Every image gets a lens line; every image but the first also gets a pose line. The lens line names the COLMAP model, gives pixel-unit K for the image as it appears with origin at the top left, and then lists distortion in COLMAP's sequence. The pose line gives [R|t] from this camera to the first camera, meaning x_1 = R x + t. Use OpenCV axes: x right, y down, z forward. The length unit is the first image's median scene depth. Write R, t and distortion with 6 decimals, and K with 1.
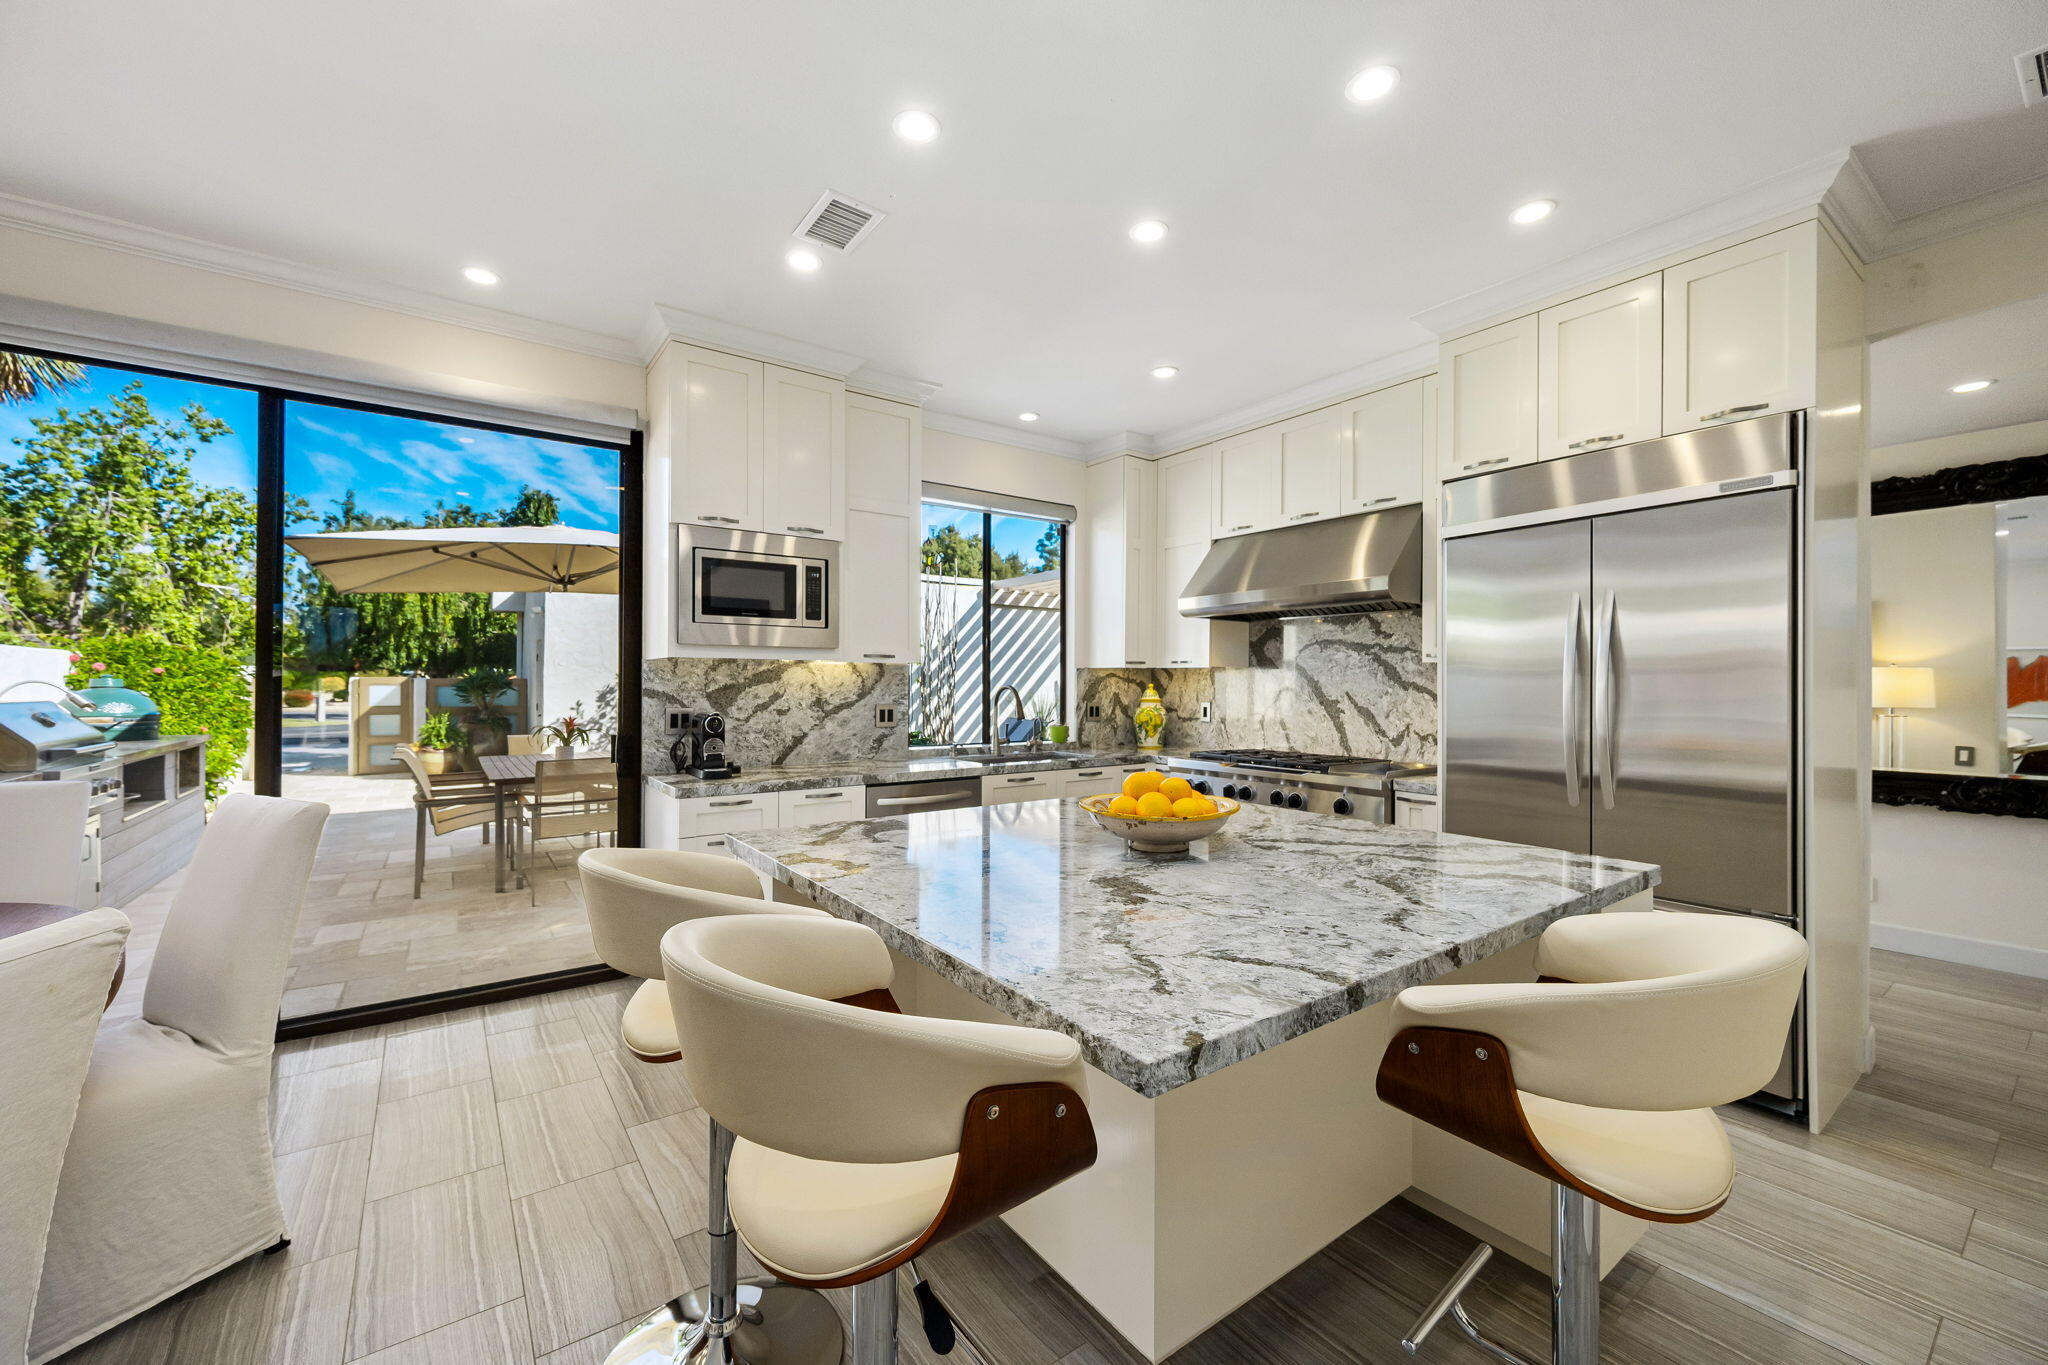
lens RADIAL K [[822.8, 0, 1024.0], [0, 822.8, 682.5], [0, 0, 1]] dist [0.000979, -0.000015]
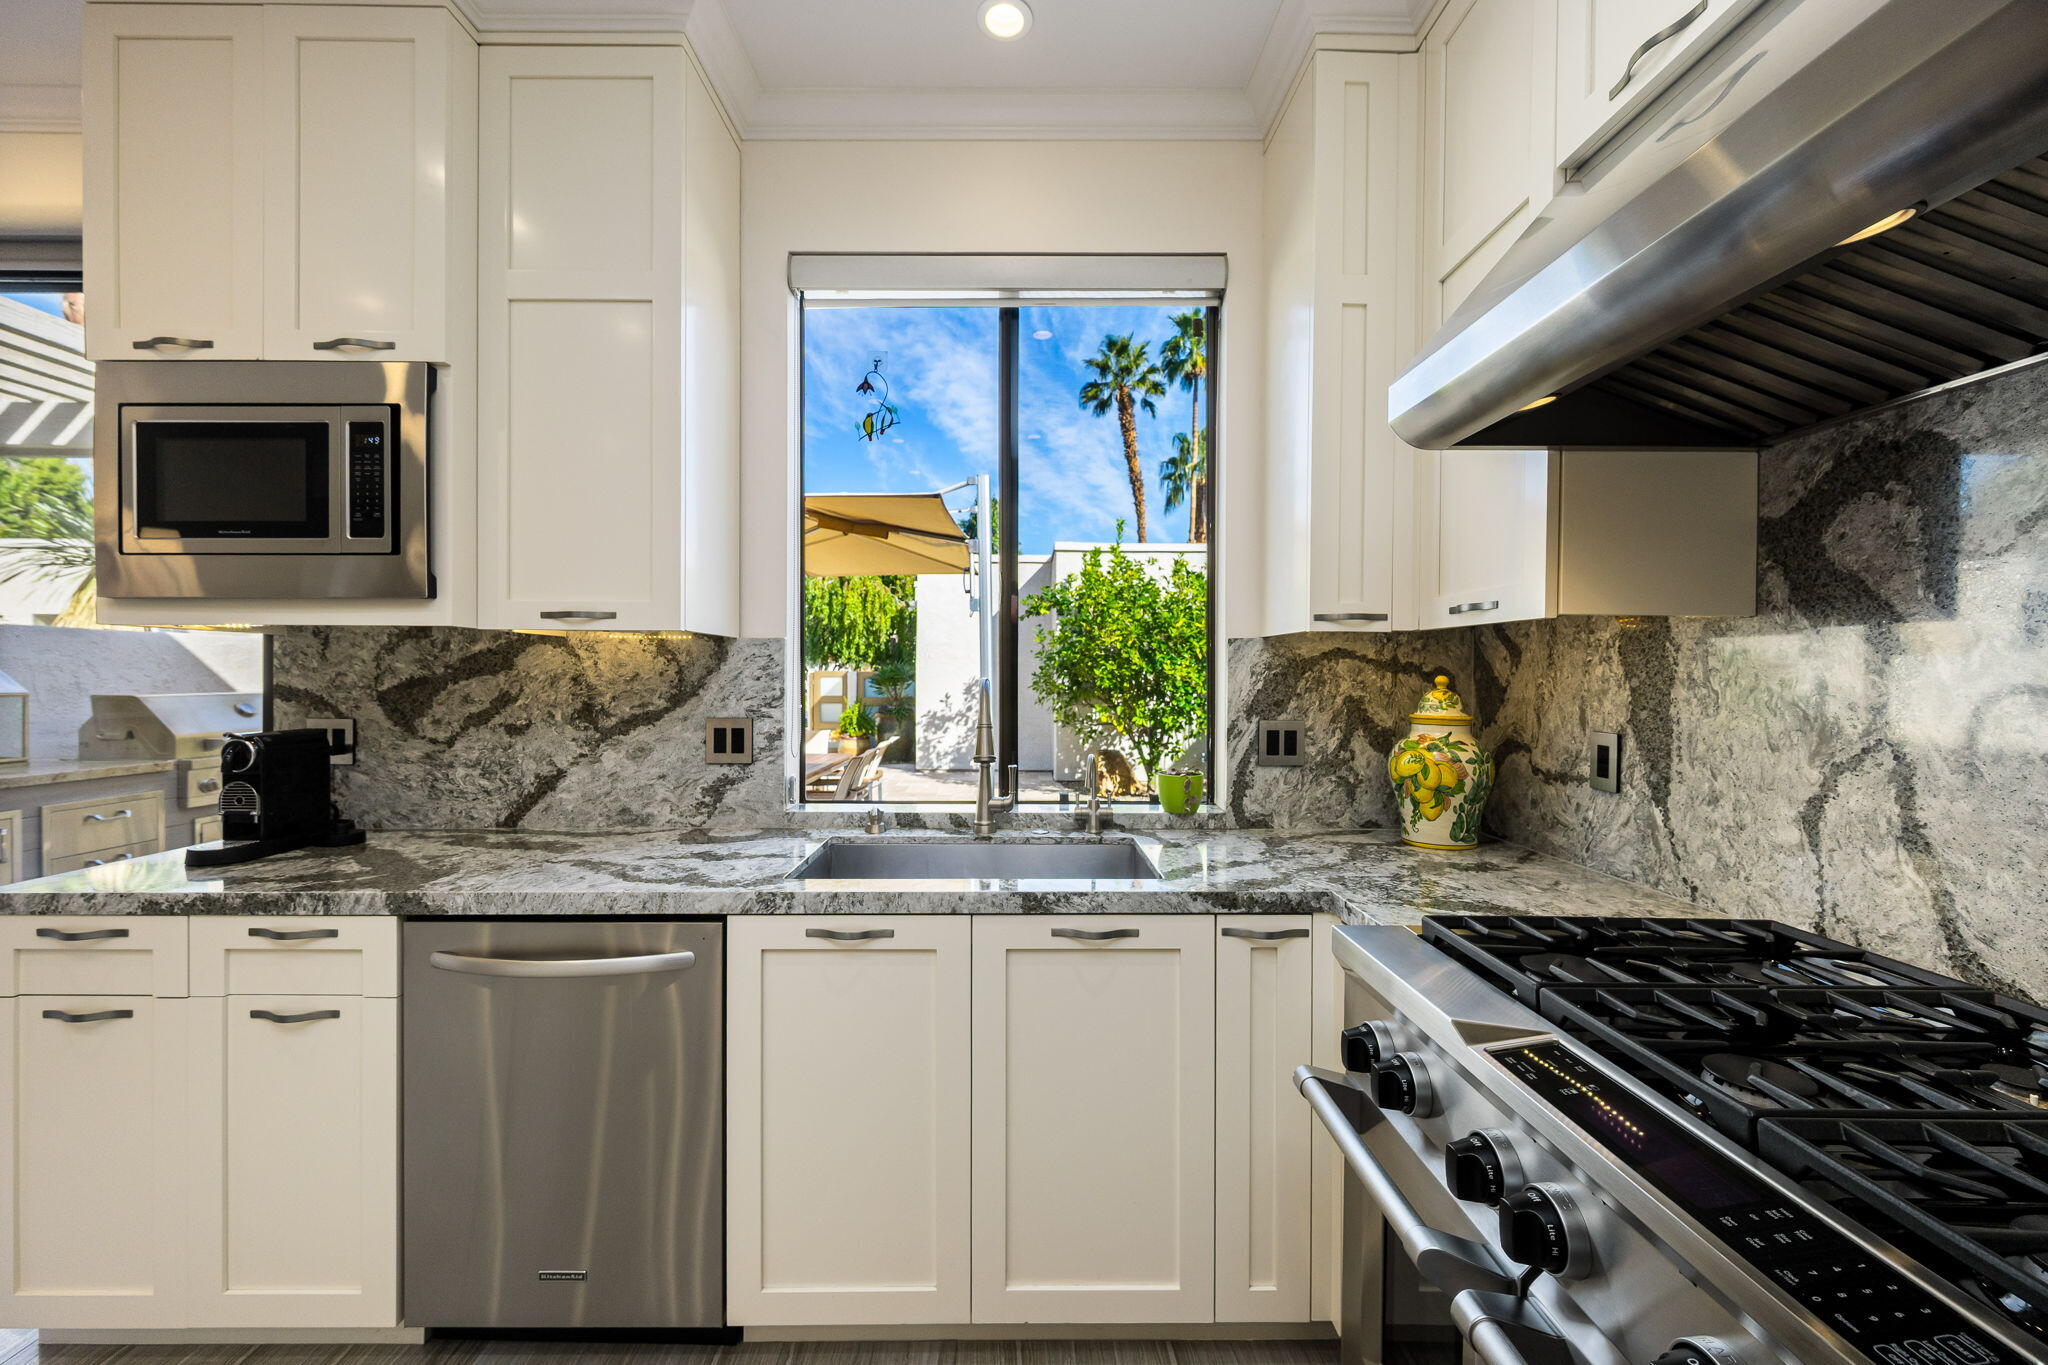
lens RADIAL K [[793.7, 0, 1024.8], [0, 793.7, 673.8], [0, 0, 1]] dist [-0.001956, -0.000290]
pose [[0.814388, -0.002724, -0.580314, 0.256192], [0.001836, 0.999996, -0.002118, 0.001628], [0.580318, 0.000659, 0.814390, 0.723345]]
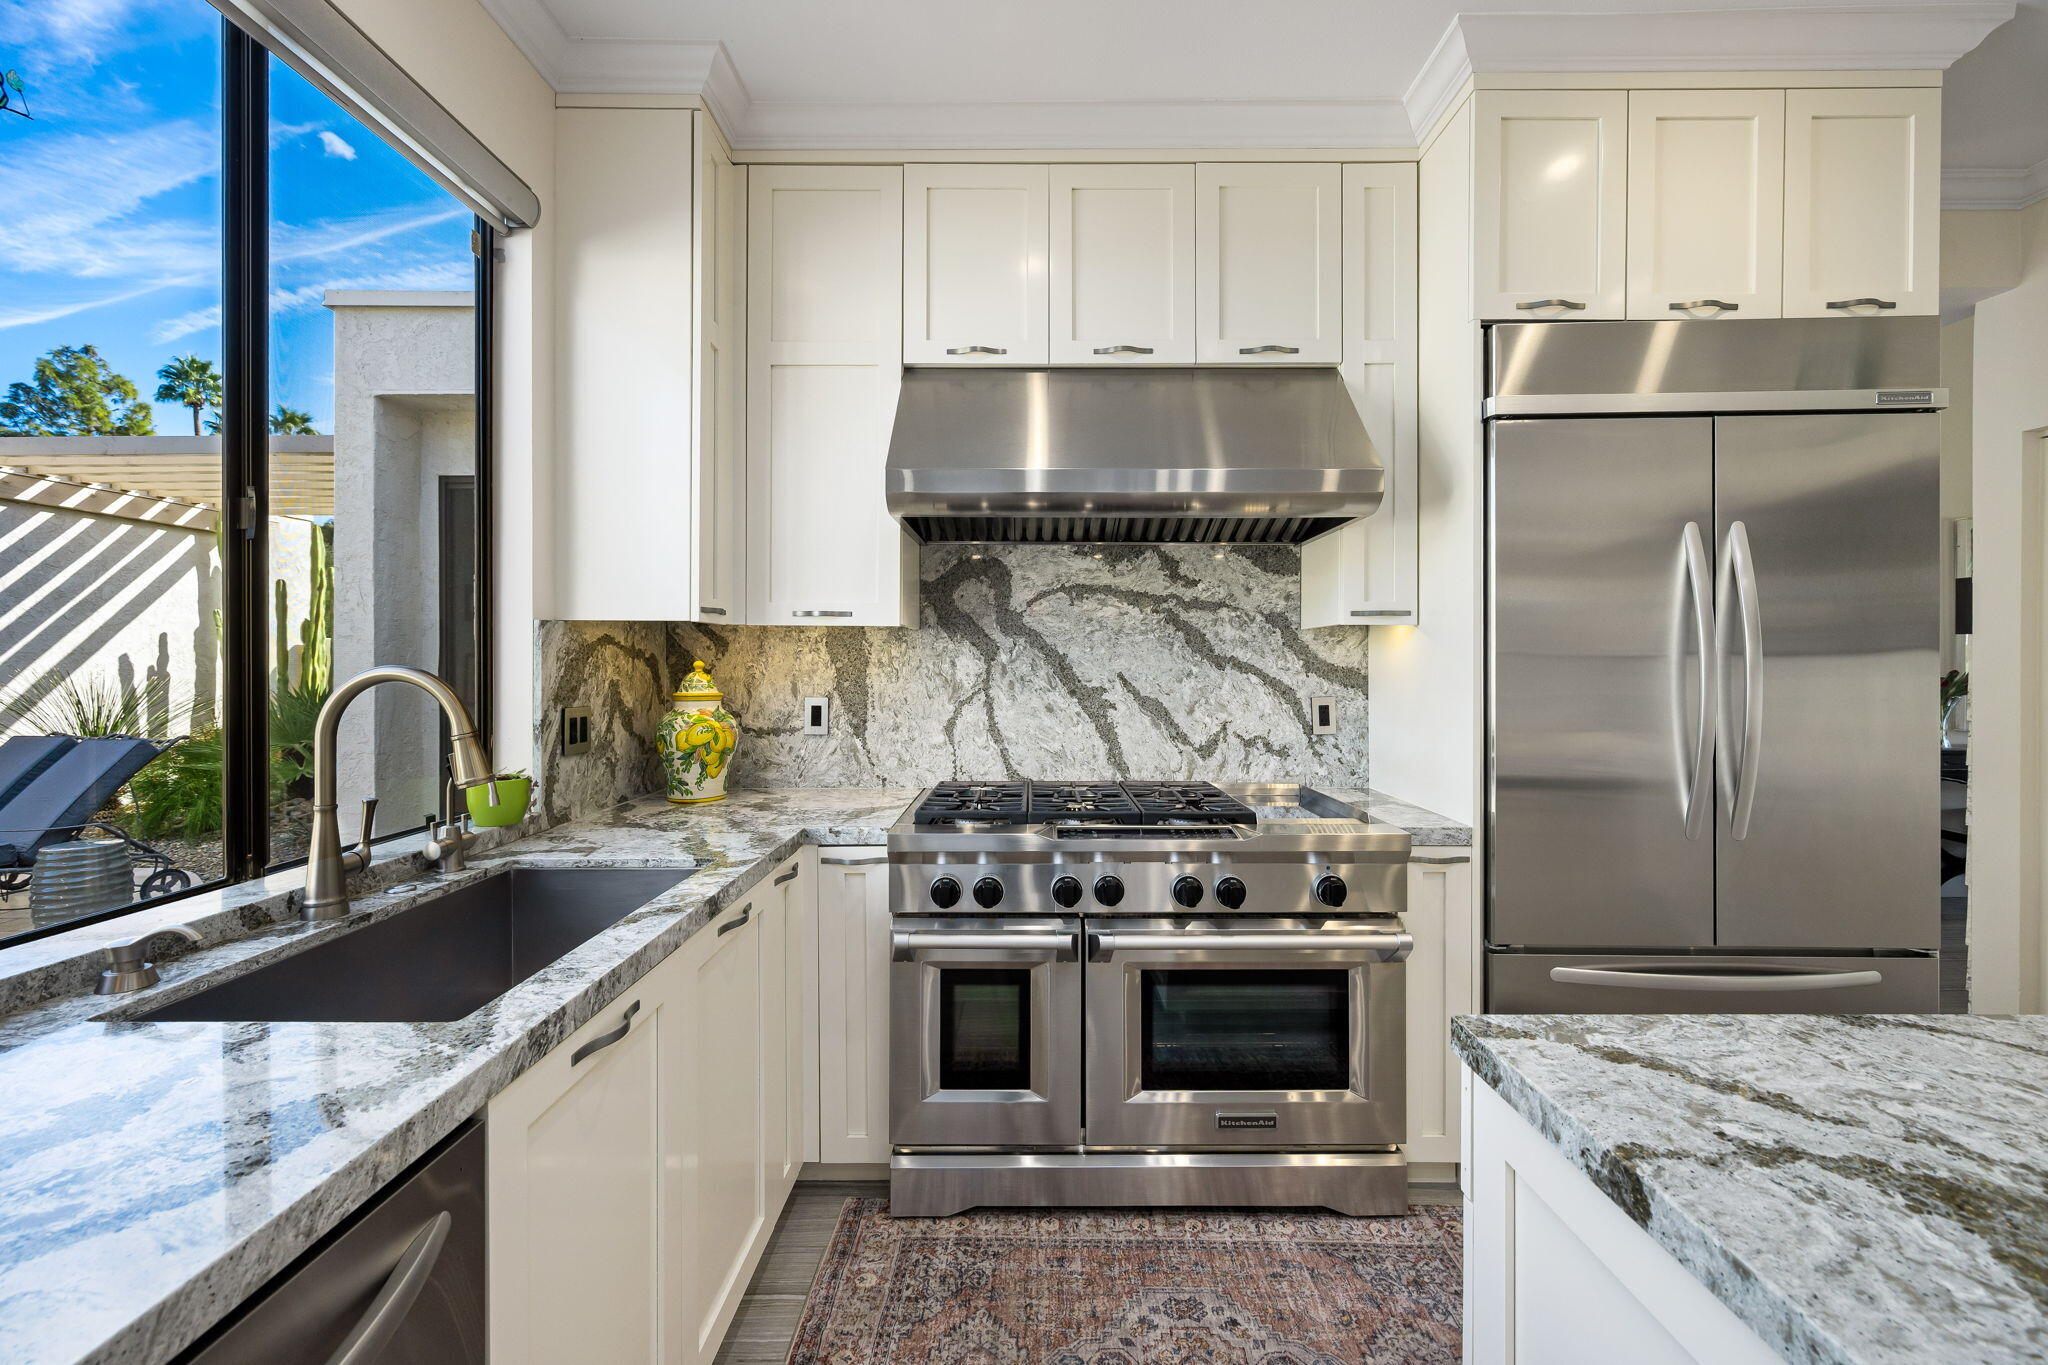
lens RADIAL K [[812.5, 0, 1029.1], [0, 812.5, 662.2], [0, 0, 1]] dist [0.000235, -0.000141]
pose [[0.588831, -0.005124, 0.808240, -0.126747], [0.000240, 0.999981, 0.006164, -0.000189], [-0.808256, -0.003435, 0.588821, 0.711032]]
